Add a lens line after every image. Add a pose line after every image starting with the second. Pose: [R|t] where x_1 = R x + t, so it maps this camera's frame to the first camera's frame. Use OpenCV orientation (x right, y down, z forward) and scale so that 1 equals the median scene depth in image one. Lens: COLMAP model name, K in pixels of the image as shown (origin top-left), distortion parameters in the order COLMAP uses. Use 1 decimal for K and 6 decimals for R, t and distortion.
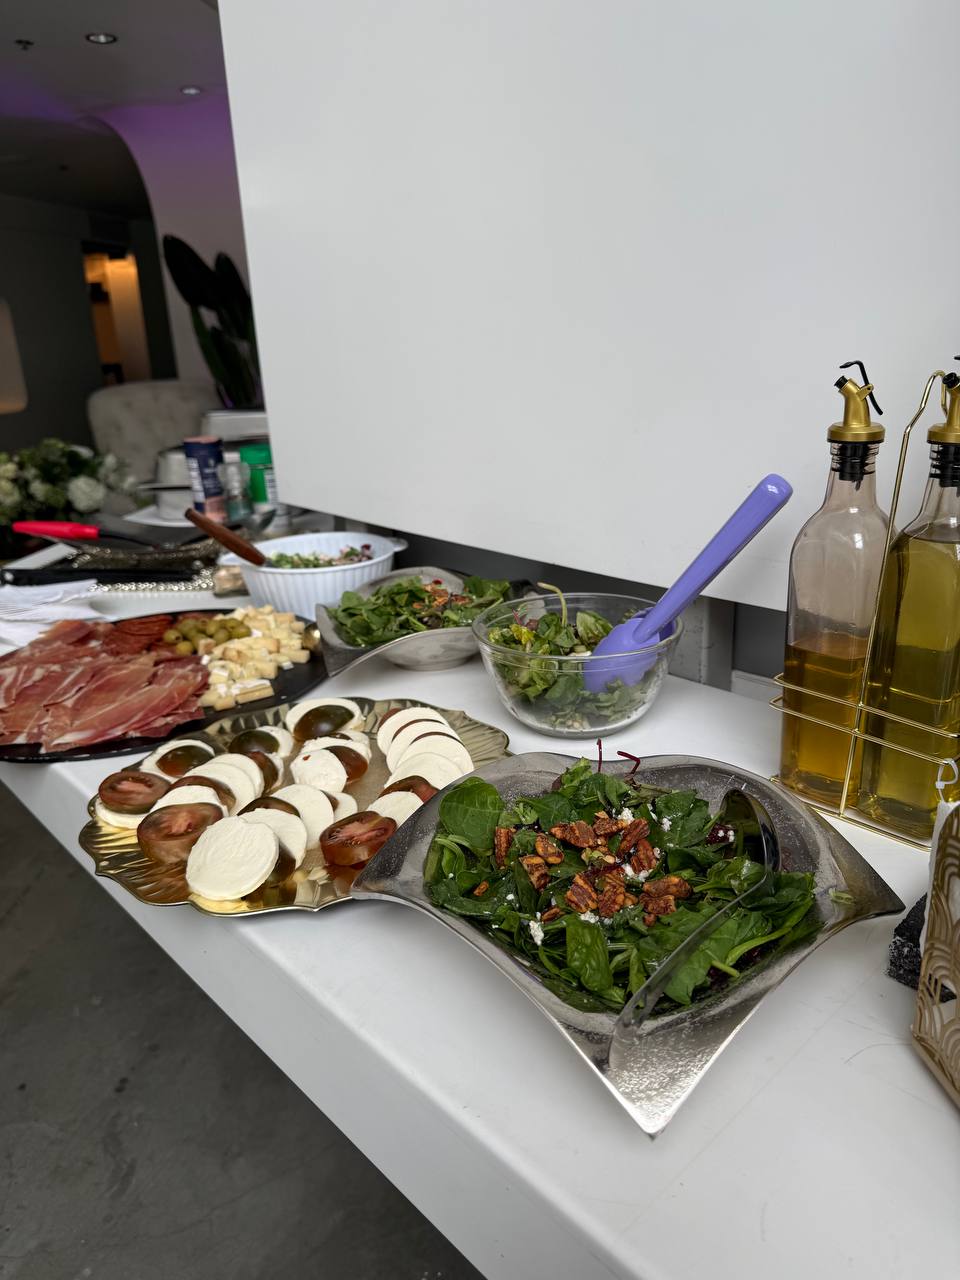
lens RADIAL K [[974.1, 0, 477.1], [0, 974.1, 641.9], [0, 0, 1]] dist [0.031507, -0.046839]
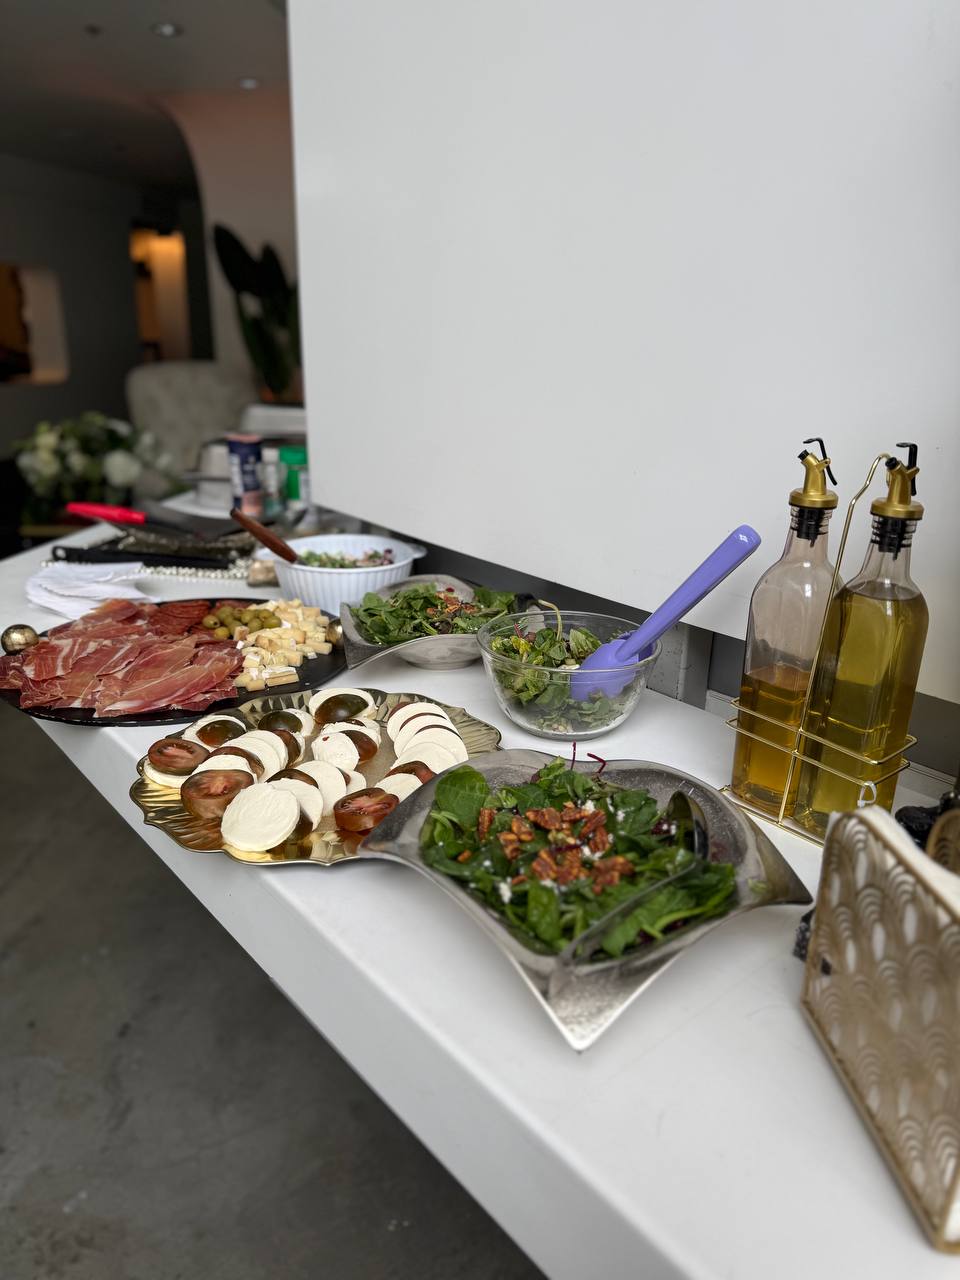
lens RADIAL K [[972.9, 0, 480.0], [0, 972.9, 640.0], [0, 0, 1]] dist [0.039905, -0.060687]
pose [[0.997108, 0.075500, -0.008628, 0.009065], [-0.075462, 0.997138, 0.004721, -0.016564], [0.008960, -0.004056, 0.999952, -0.147143]]
